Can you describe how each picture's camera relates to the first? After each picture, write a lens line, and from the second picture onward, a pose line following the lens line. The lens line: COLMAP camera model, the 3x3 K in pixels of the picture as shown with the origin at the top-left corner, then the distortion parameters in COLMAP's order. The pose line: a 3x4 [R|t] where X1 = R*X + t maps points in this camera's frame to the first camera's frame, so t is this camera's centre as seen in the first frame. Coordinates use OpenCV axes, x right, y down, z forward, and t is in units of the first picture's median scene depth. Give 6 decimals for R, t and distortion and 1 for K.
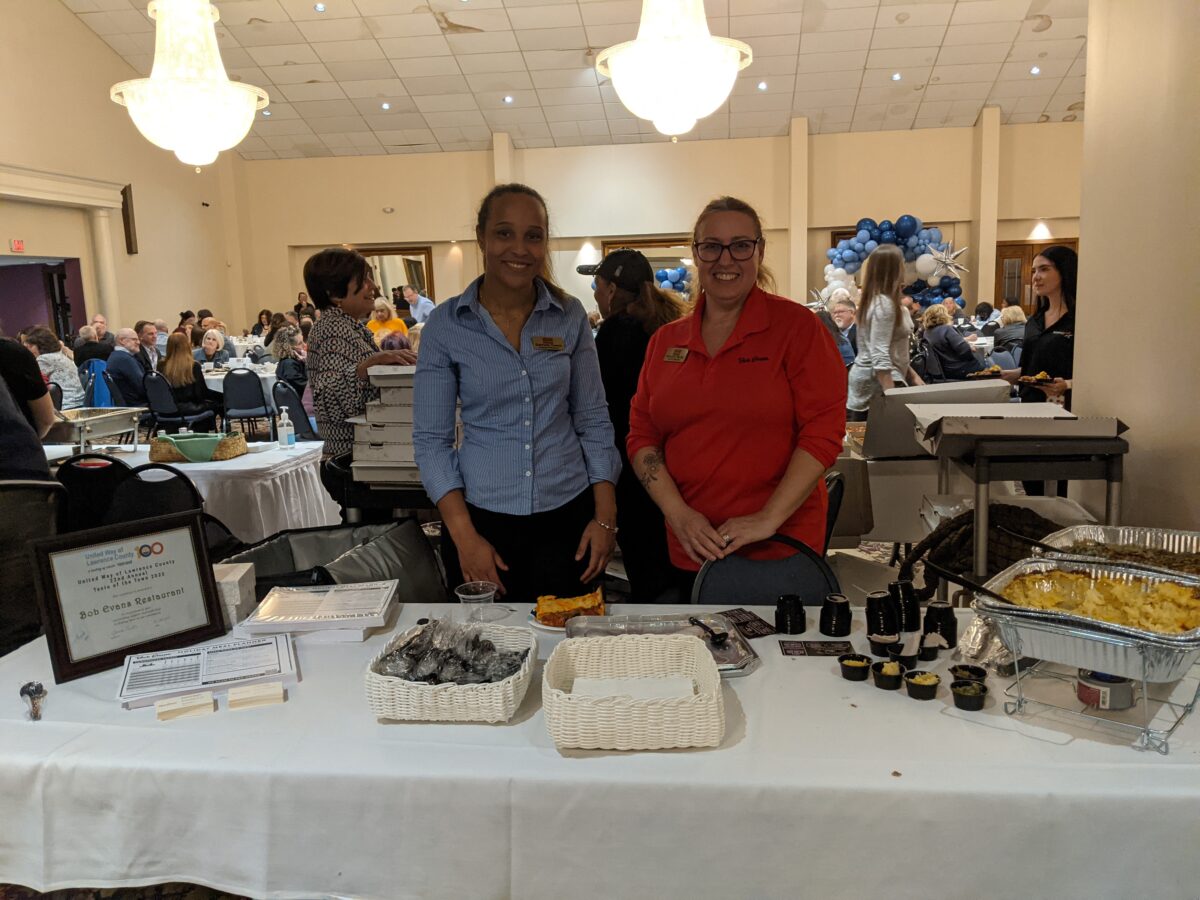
lens RADIAL K [[941.7, 0, 600.0], [0, 941.7, 450.0], [0, 0, 1]] dist [0.082498, -0.129213]
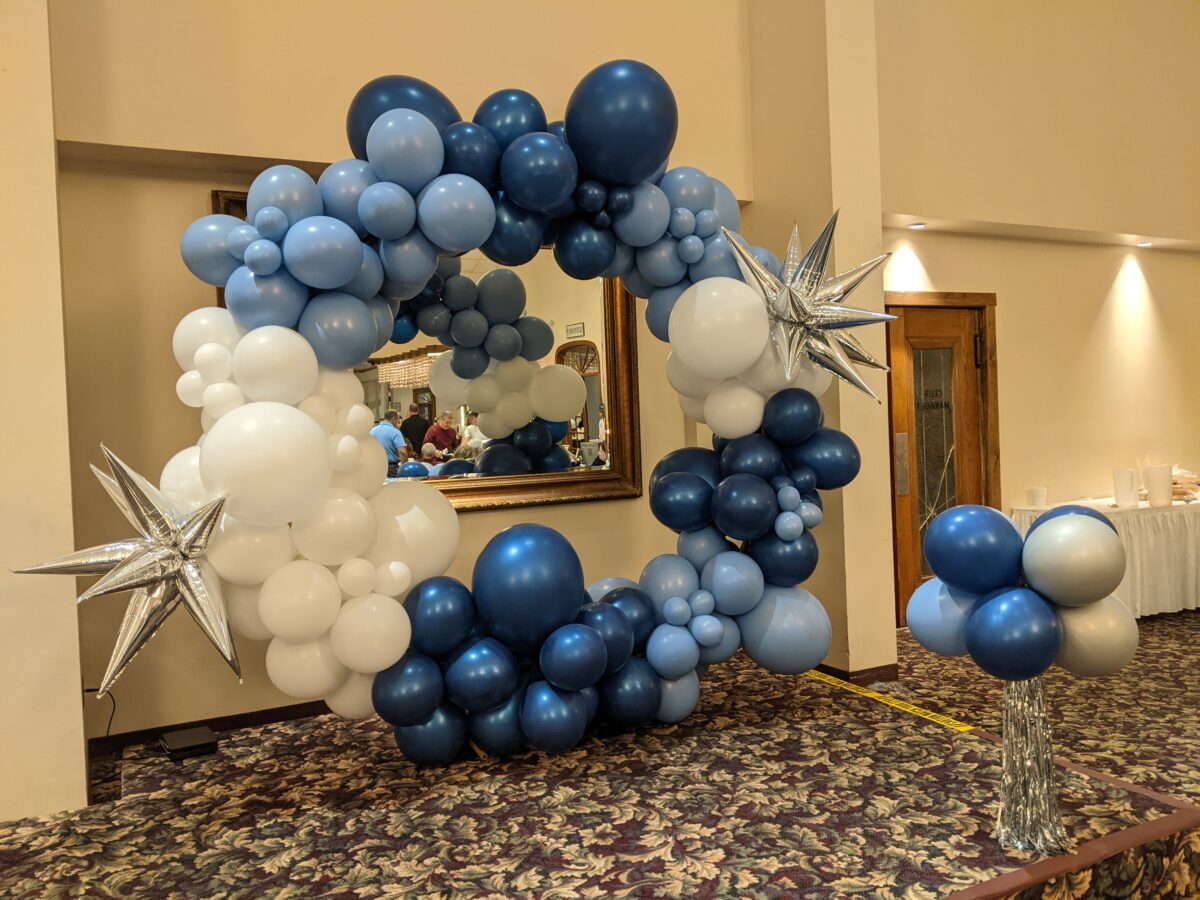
lens RADIAL K [[941.7, 0, 600.0], [0, 941.7, 450.0], [0, 0, 1]] dist [0.082498, -0.129213]
pose [[0.845498, -0.015024, 0.533767, 0.215024], [0.097469, 0.987153, -0.126607, -0.146855], [-0.525008, 0.159071, 0.836100, 0.846045]]
